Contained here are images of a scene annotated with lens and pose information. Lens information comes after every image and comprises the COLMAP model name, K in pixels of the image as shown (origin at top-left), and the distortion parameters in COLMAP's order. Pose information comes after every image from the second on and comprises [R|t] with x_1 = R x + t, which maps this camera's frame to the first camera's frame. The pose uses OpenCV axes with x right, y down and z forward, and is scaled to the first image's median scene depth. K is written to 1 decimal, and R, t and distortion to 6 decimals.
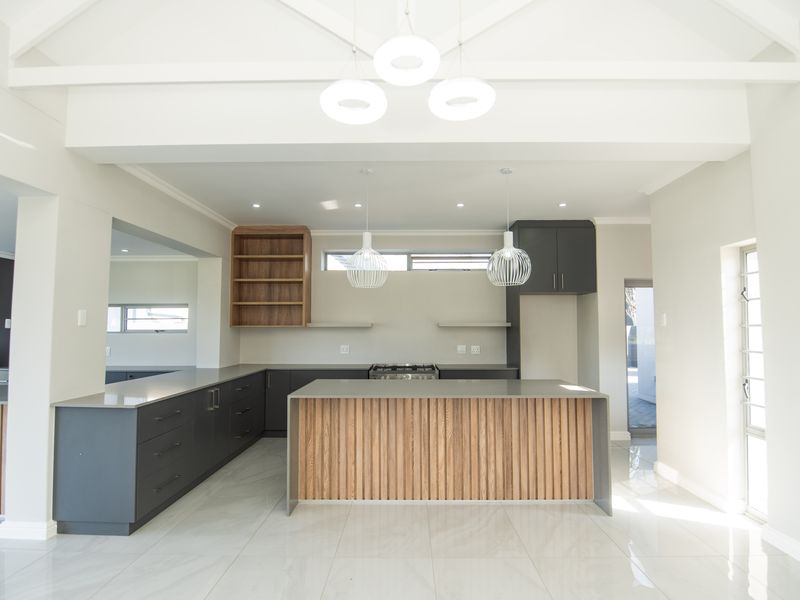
lens RADIAL K [[409.0, 0, 404.9], [0, 409.0, 303.6], [0, 0, 1]] dist [-0.023393, -0.000478]
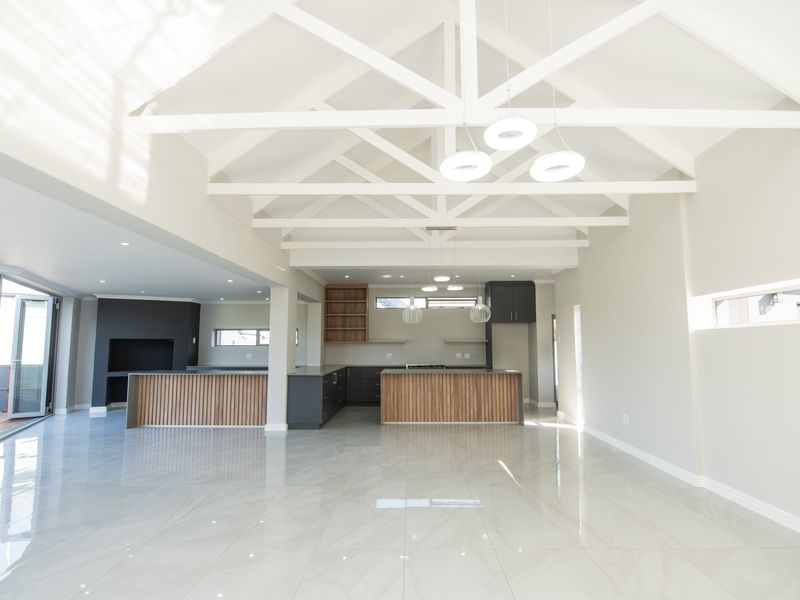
lens RADIAL K [[398.7, 0, 403.3], [0, 398.7, 306.7], [0, 0, 1]] dist [-0.021382, -0.000997]
pose [[0.999956, -0.001032, -0.009302, -0.090730], [0.000715, 0.999421, -0.034015, -0.041098], [0.009332, 0.034006, 0.999378, -0.787136]]
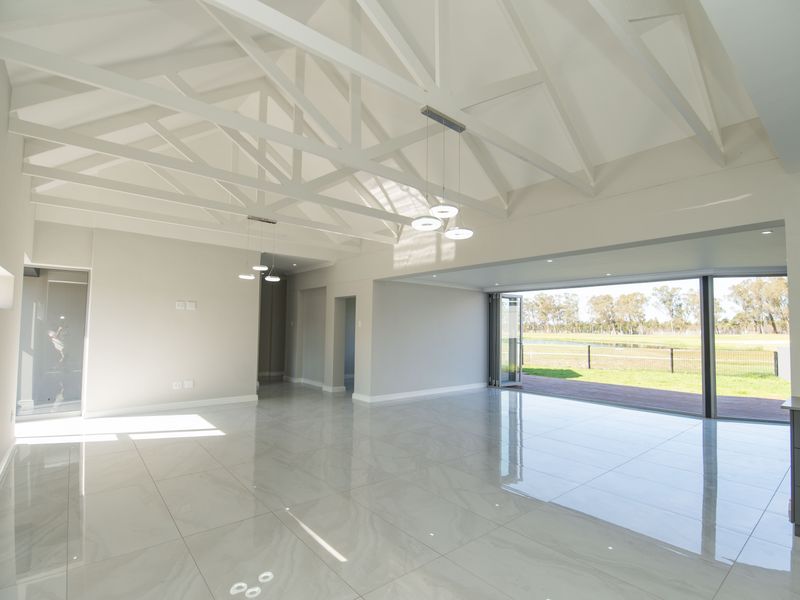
lens RADIAL K [[398.7, 0, 403.3], [0, 398.7, 306.7], [0, 0, 1]] dist [-0.021382, -0.000997]
pose [[-0.761450, -0.044083, -0.646723, 0.408976], [0.026628, 0.994716, -0.099156, 0.039747], [0.647676, -0.092723, -0.756253, 0.642781]]
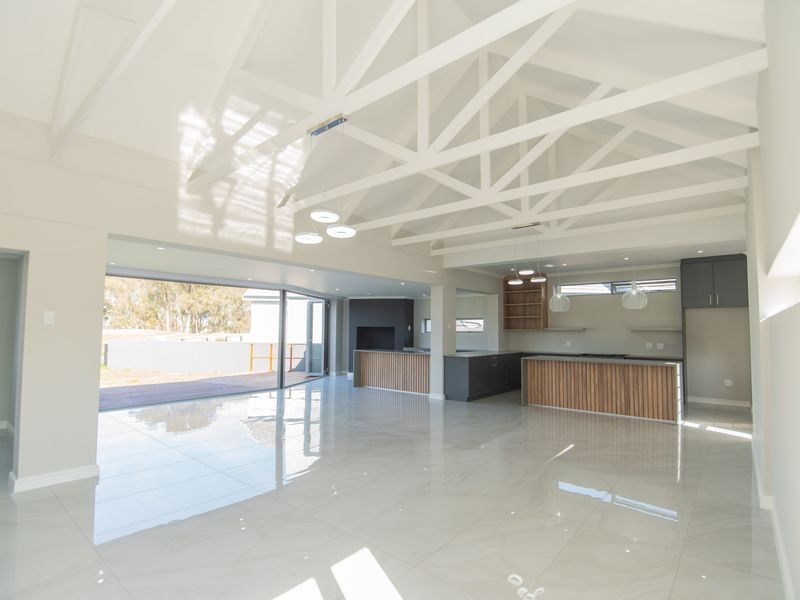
lens RADIAL K [[398.7, 0, 403.3], [0, 398.7, 306.7], [0, 0, 1]] dist [-0.021382, -0.000997]
pose [[0.774278, -0.030669, -0.632103, 0.446700], [0.029618, 0.999487, -0.012215, -0.048459], [0.632153, -0.009264, 0.774788, -0.848593]]
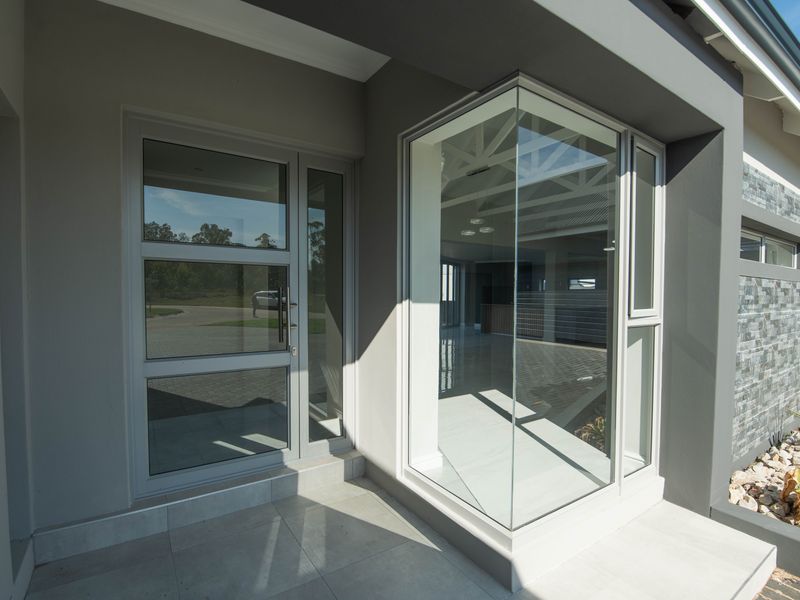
lens RADIAL K [[398.7, 0, 403.3], [0, 398.7, 306.7], [0, 0, 1]] dist [-0.021382, -0.000997]
pose [[0.560122, 0.035203, -0.827662, 0.809479], [0.043178, 0.996498, 0.071605, -0.049077], [0.827284, -0.075844, 0.556641, -1.291809]]
